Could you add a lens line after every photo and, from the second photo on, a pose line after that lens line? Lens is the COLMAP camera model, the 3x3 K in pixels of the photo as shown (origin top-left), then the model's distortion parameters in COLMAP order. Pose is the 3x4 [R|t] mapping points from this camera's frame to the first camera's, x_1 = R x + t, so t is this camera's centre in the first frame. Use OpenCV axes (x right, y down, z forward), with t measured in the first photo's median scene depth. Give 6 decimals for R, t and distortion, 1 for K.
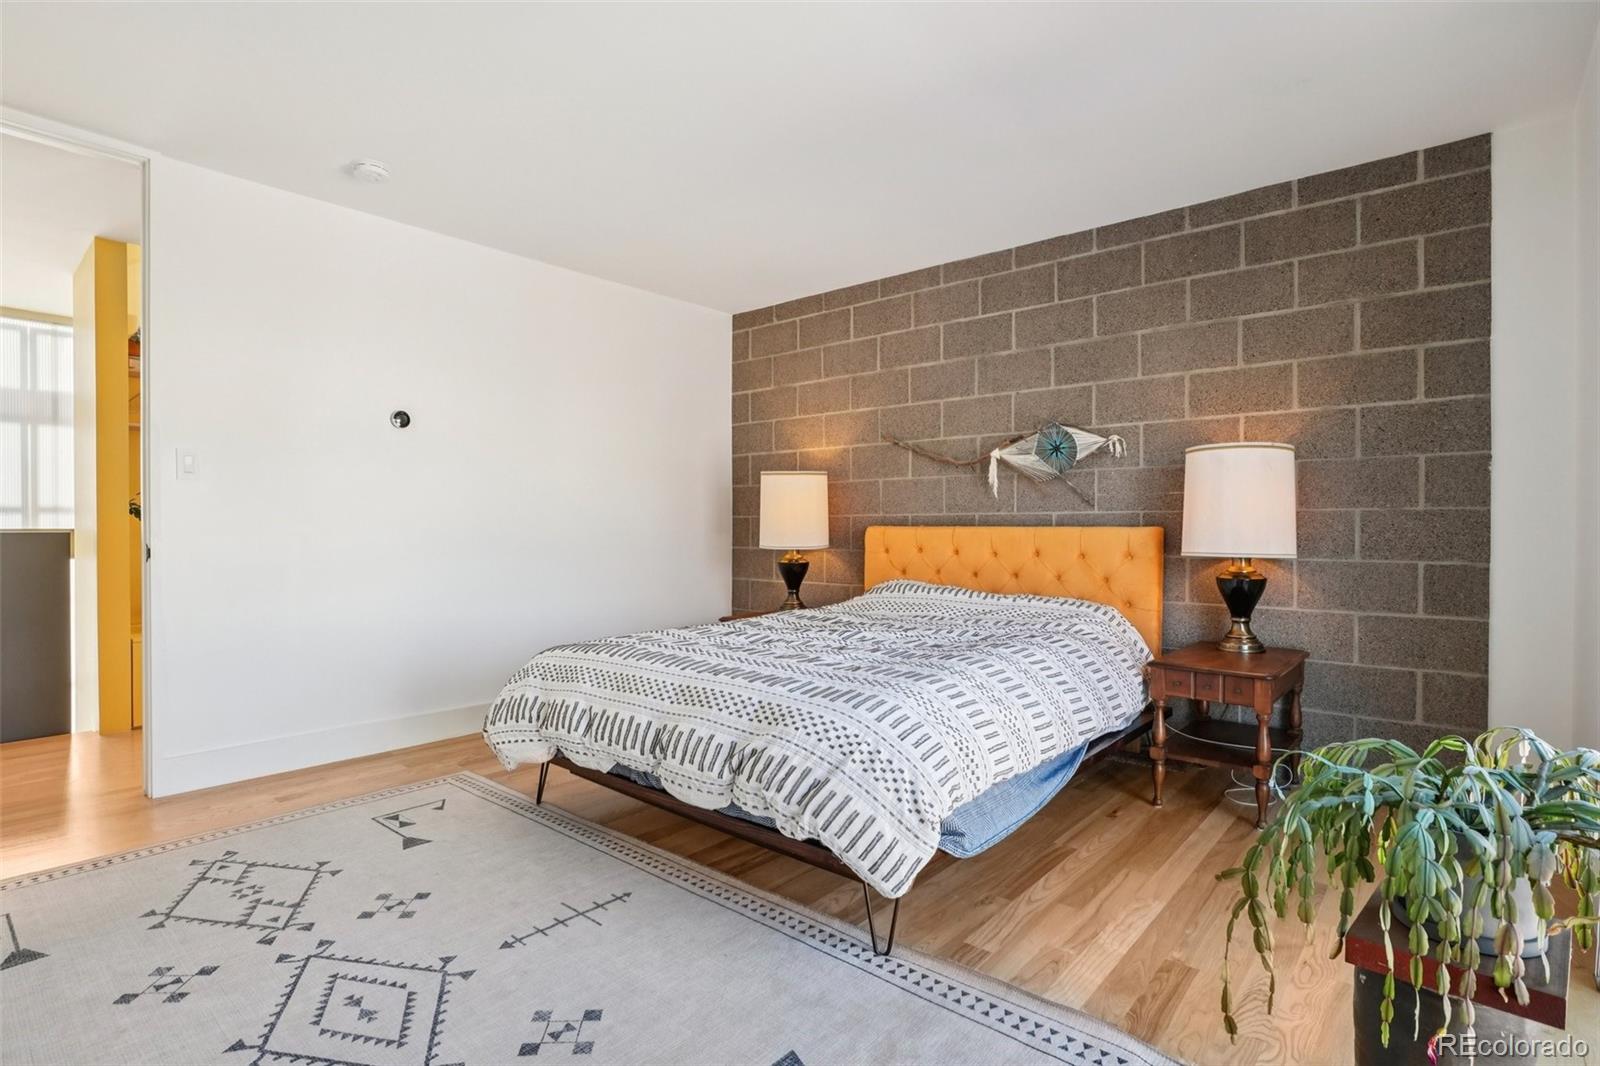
lens RADIAL K [[791.1, 0, 800.0], [0, 791.1, 533.0], [0, 0, 1]] dist [-0.022872, 0.000589]
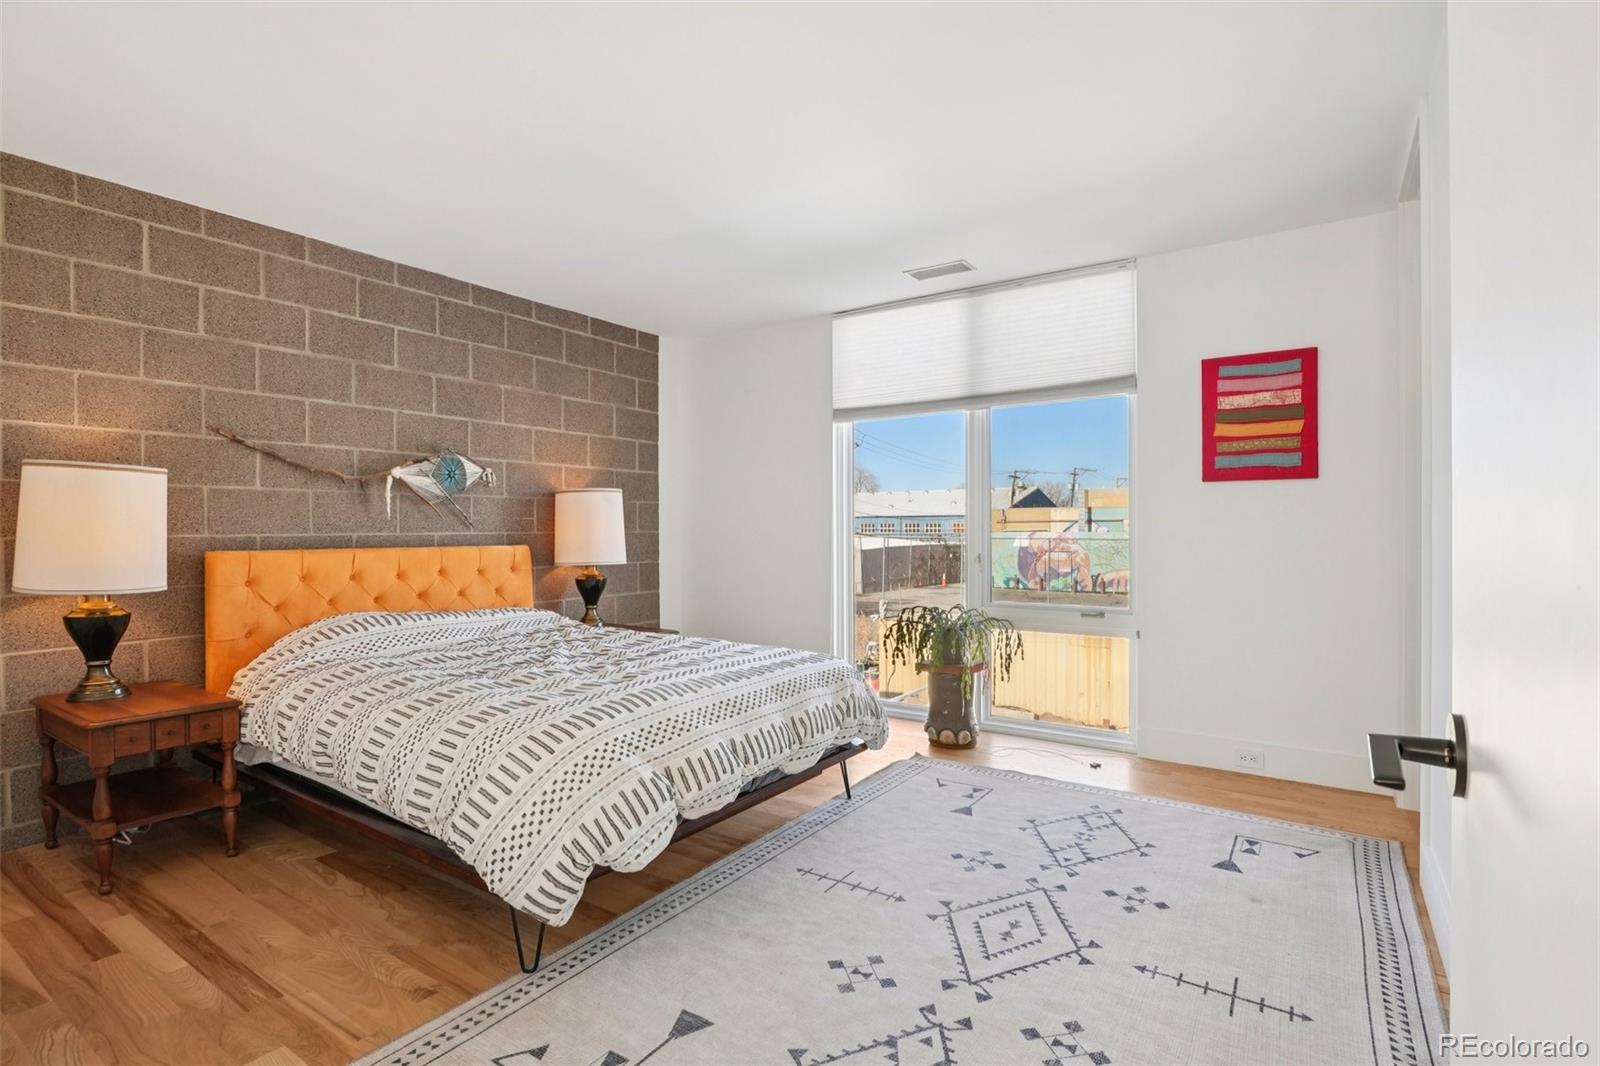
lens RADIAL K [[772.3, 0, 799.5], [0, 772.3, 554.0], [0, 0, 1]] dist [-0.052604, 0.000422]
pose [[-0.121309, -0.029314, 0.992182, -0.808098], [0.013238, 0.999427, 0.031146, -0.025284], [-0.992527, 0.016913, -0.120851, 0.687994]]
